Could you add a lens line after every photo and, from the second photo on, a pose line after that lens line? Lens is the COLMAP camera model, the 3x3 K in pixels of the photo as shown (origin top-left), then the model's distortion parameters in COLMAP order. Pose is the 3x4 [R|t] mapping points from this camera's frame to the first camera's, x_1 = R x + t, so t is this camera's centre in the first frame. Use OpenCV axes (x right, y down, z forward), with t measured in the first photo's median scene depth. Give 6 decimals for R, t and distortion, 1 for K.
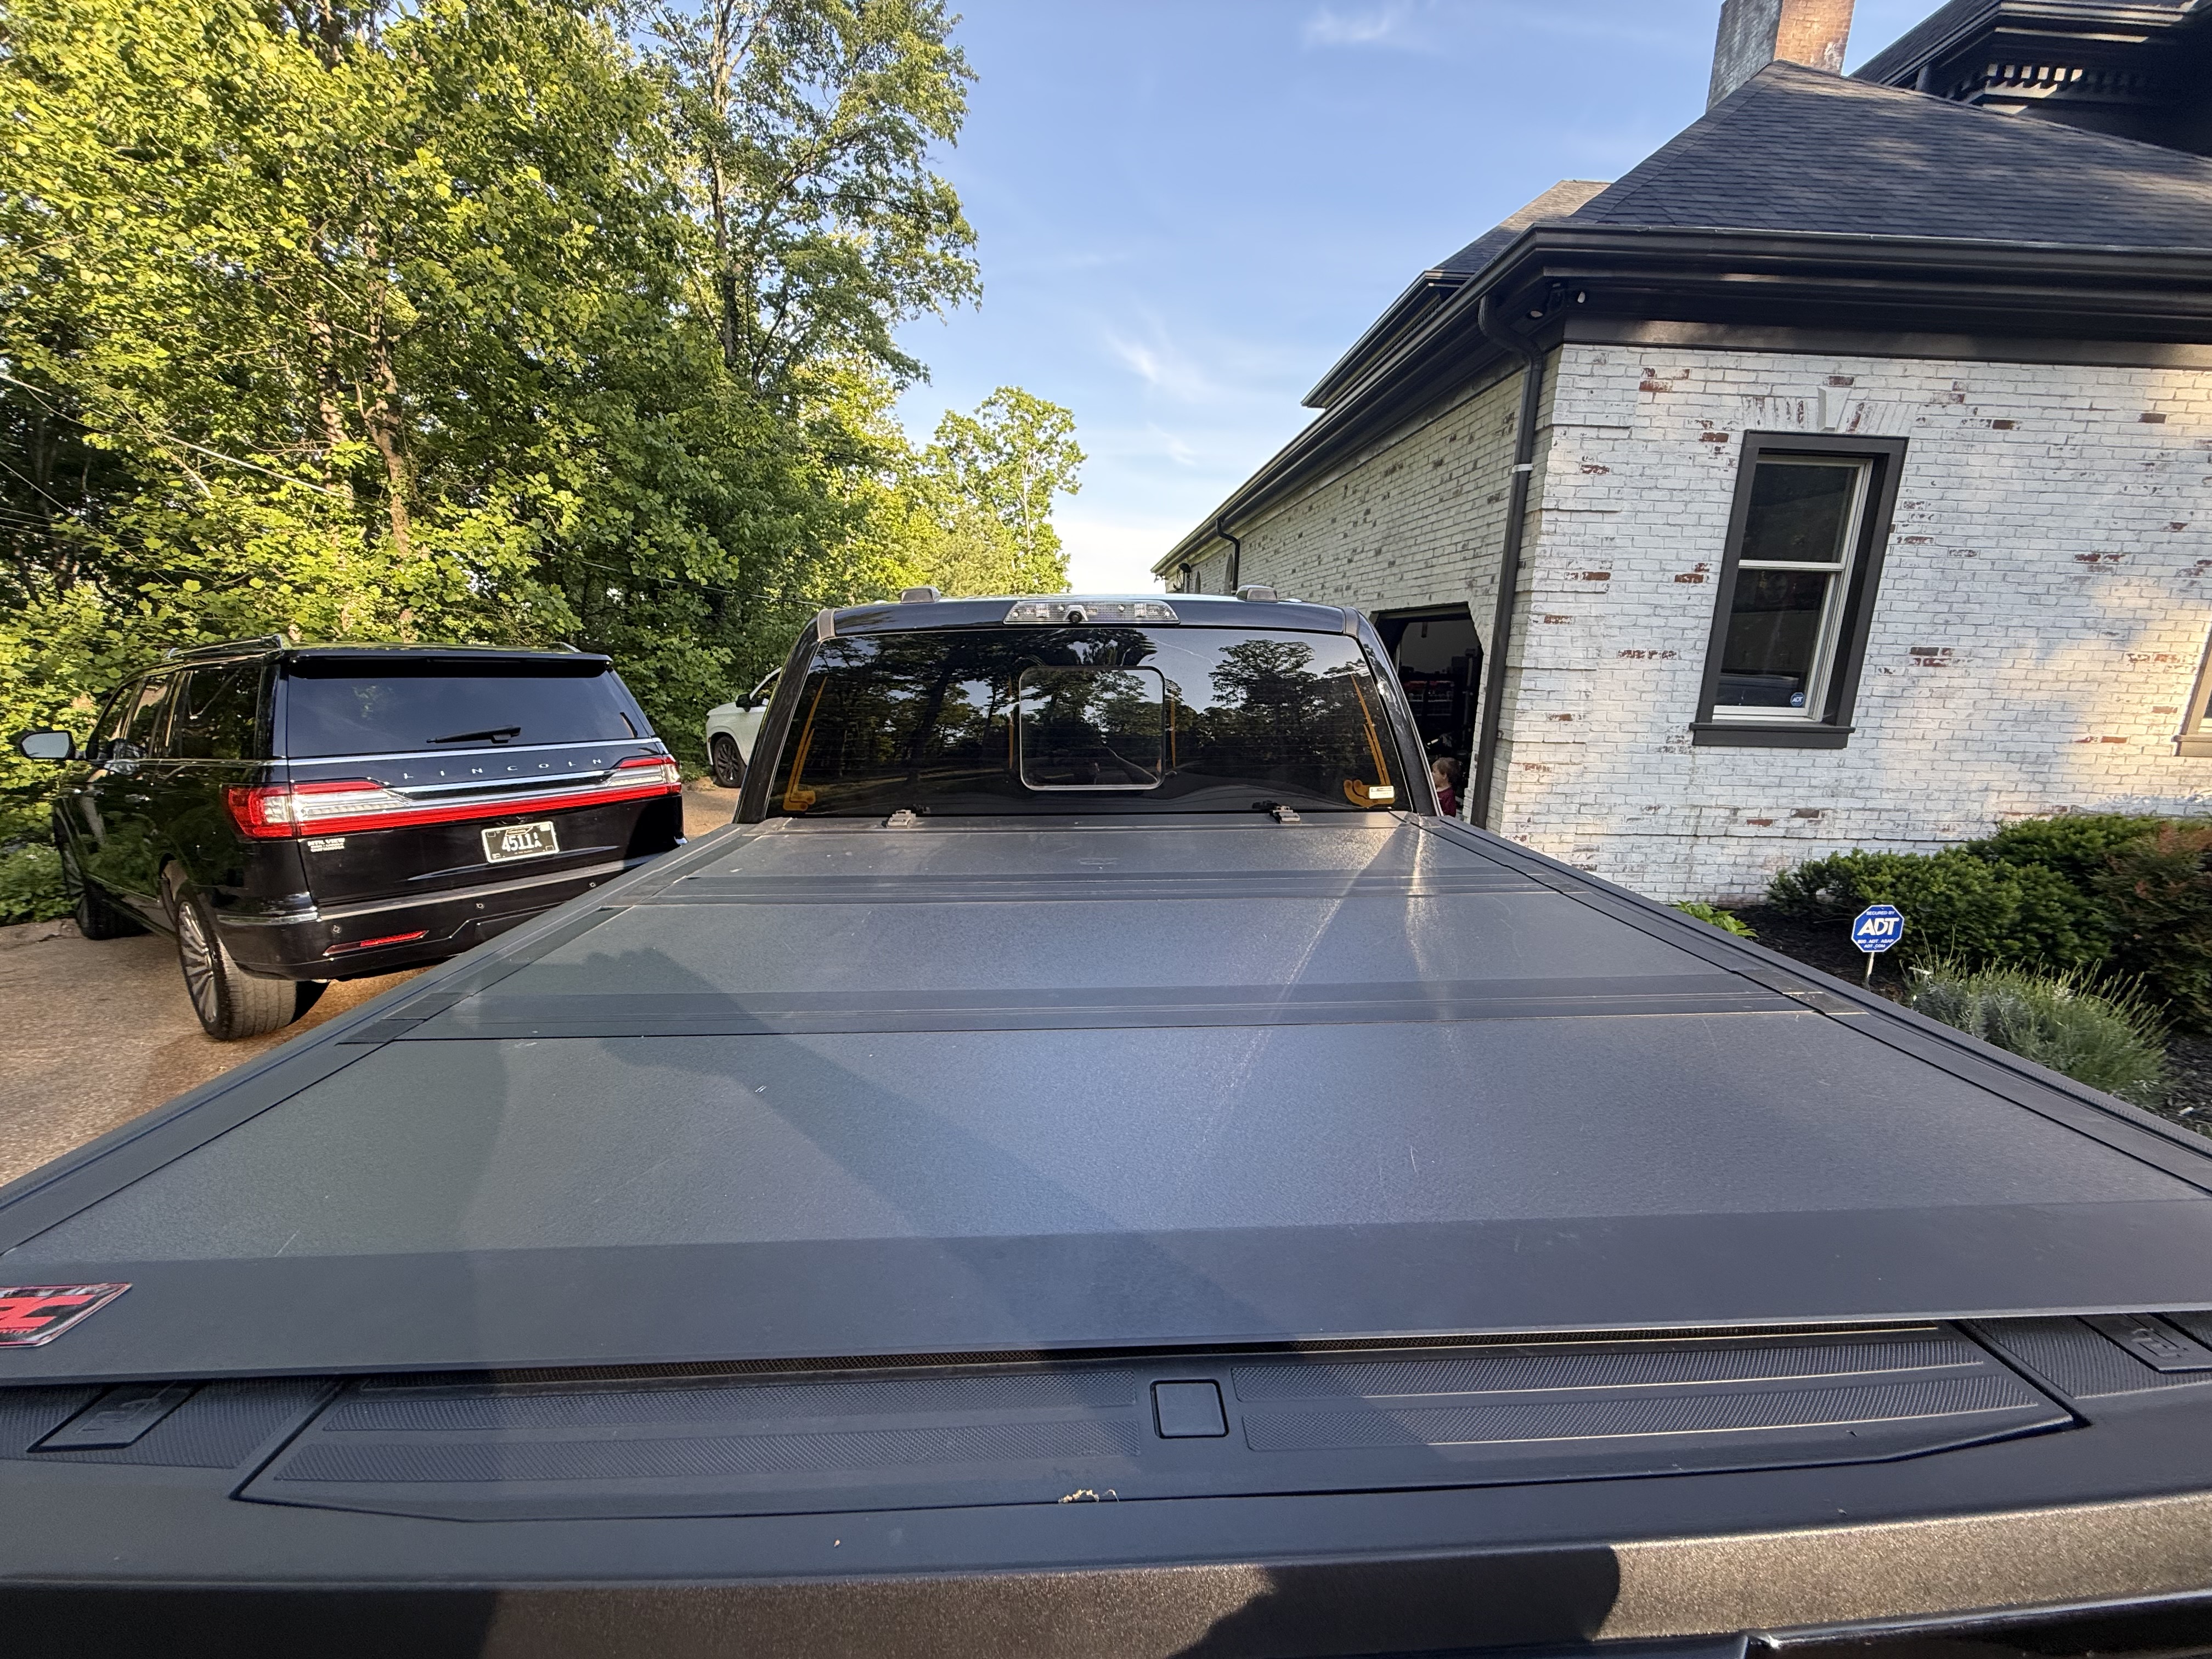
lens RADIAL K [[833.9, 0, 1106.0], [0, 833.9, 829.5], [0, 0, 1]] dist [-0.001443, -0.000036]
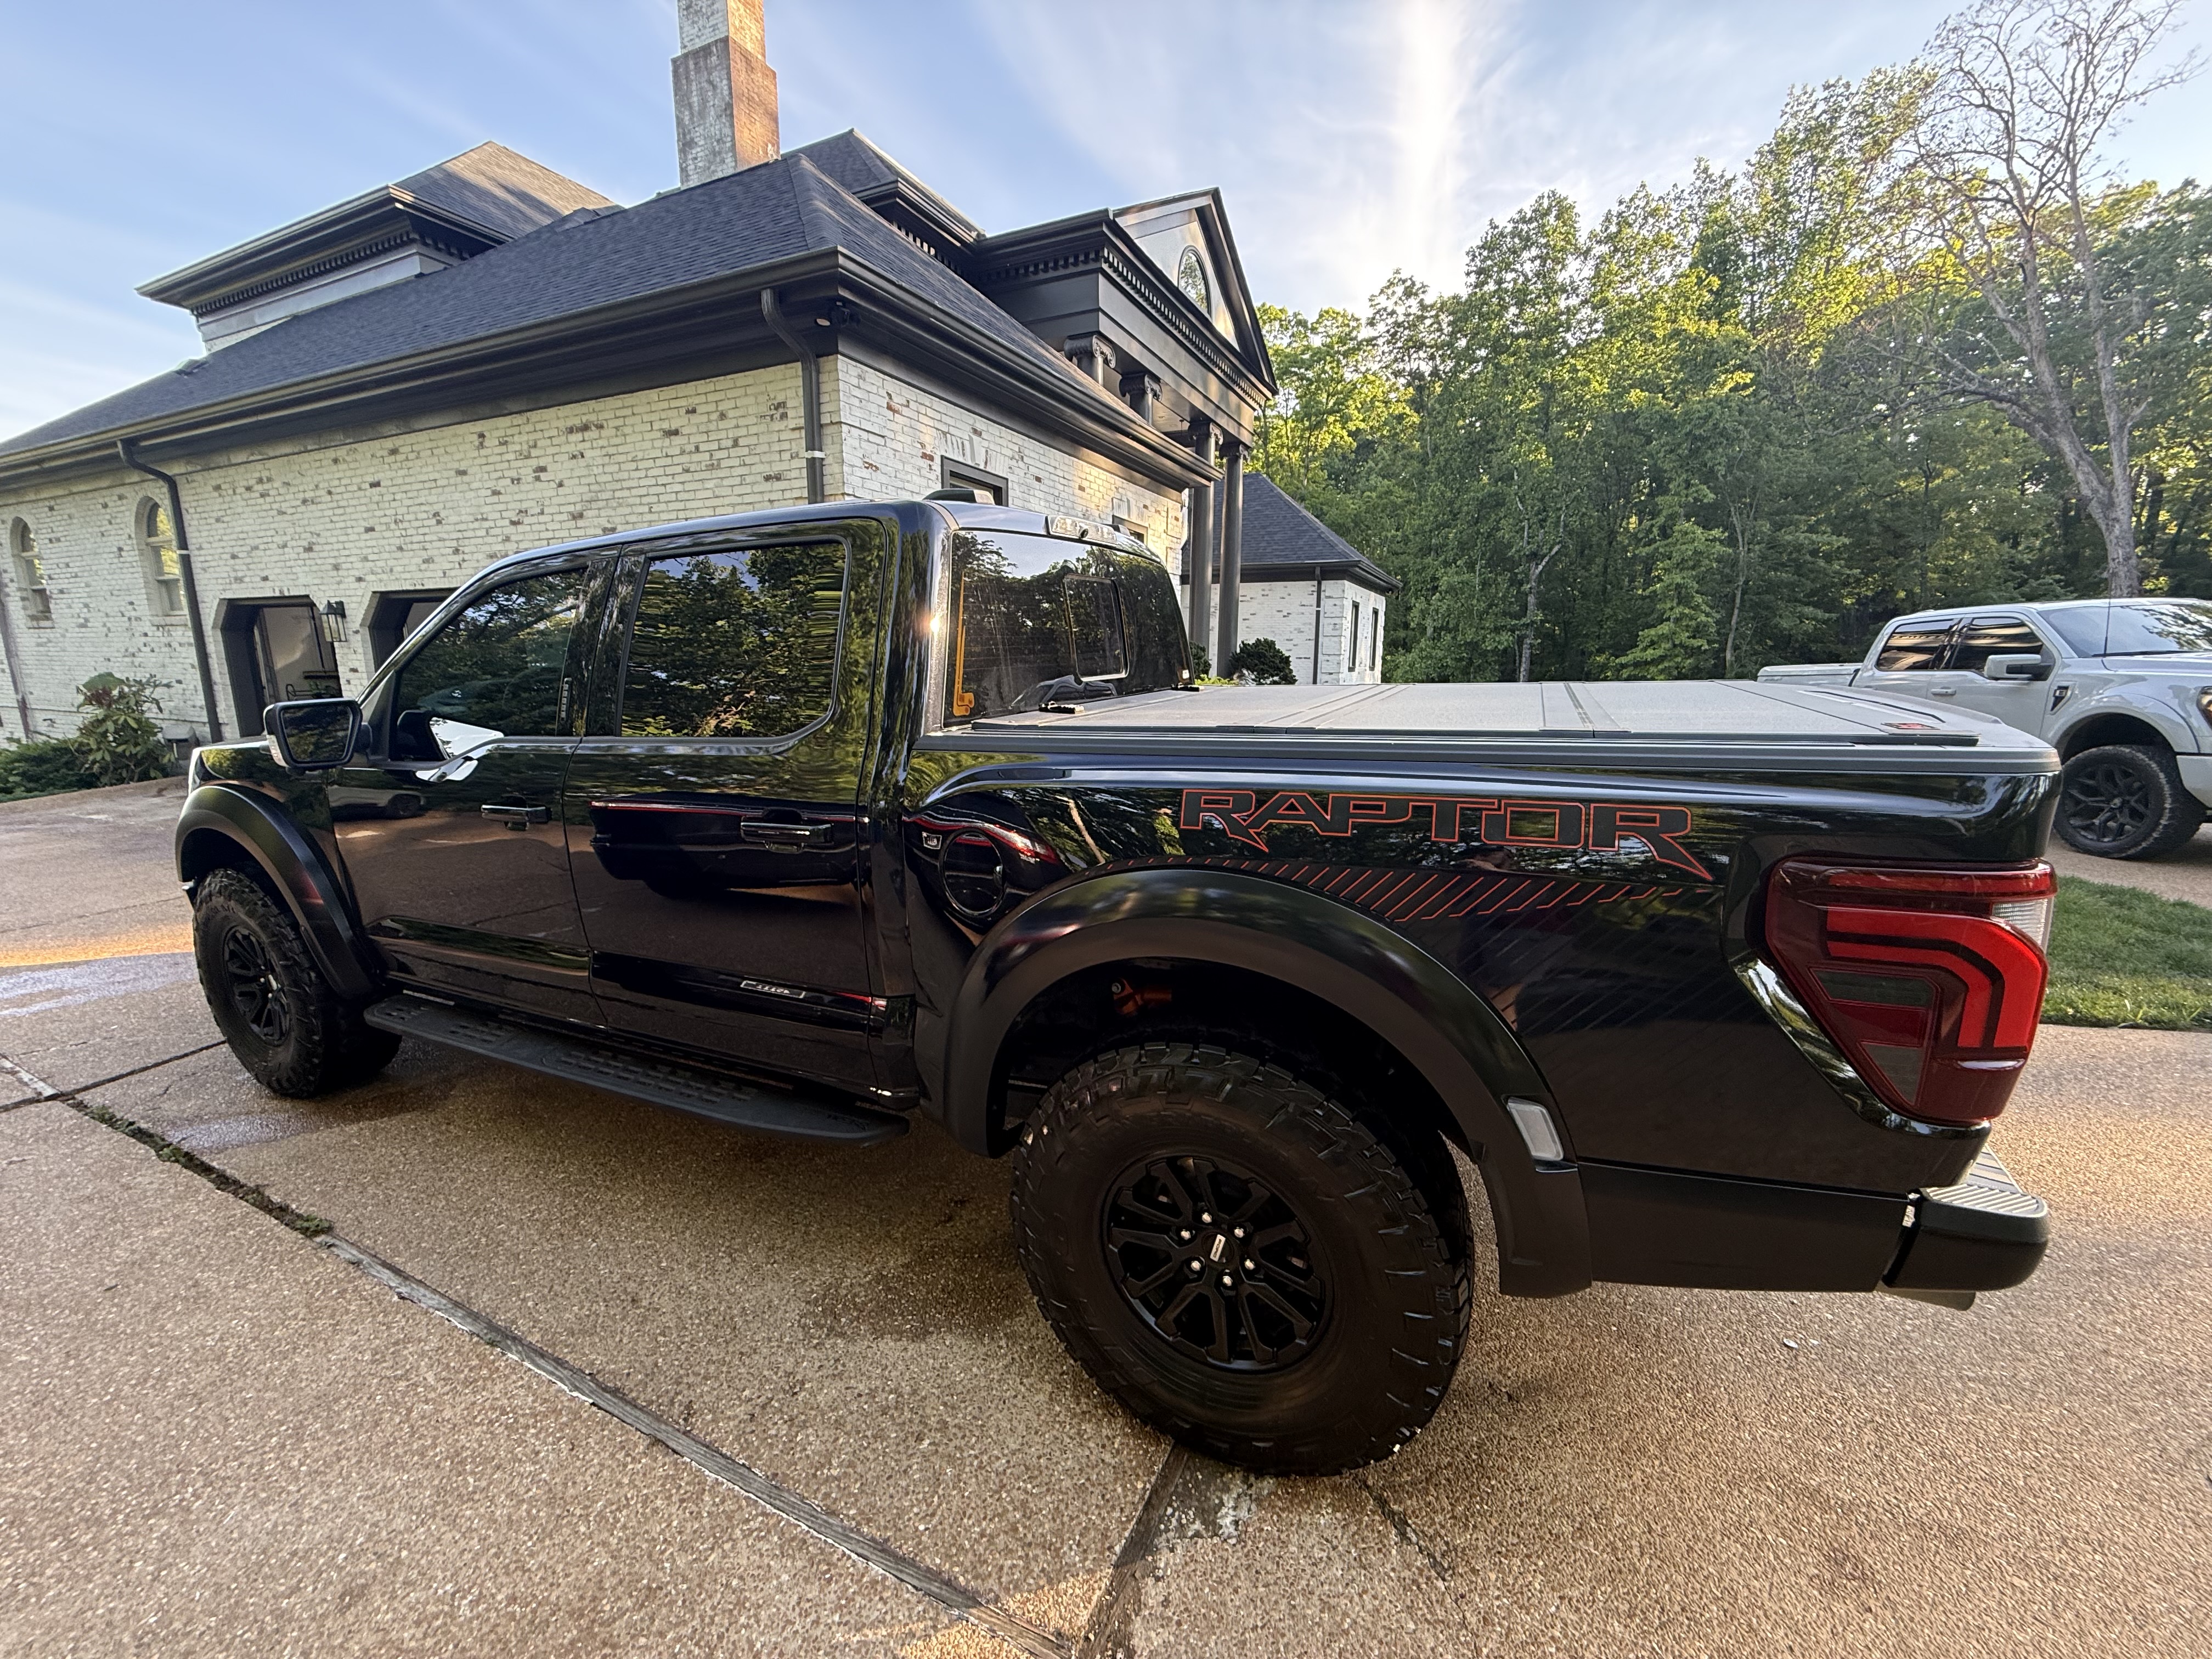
lens RADIAL K [[876.8, 0, 1069.8], [0, 876.8, 821.2], [0, 0, 1]] dist [0.000598, 0.000160]
pose [[0.488202, -0.182875, 0.853355, -0.460254], [0.200263, 0.975182, 0.094413, 0.010468], [-0.849443, 0.124803, 0.512710, 0.161871]]
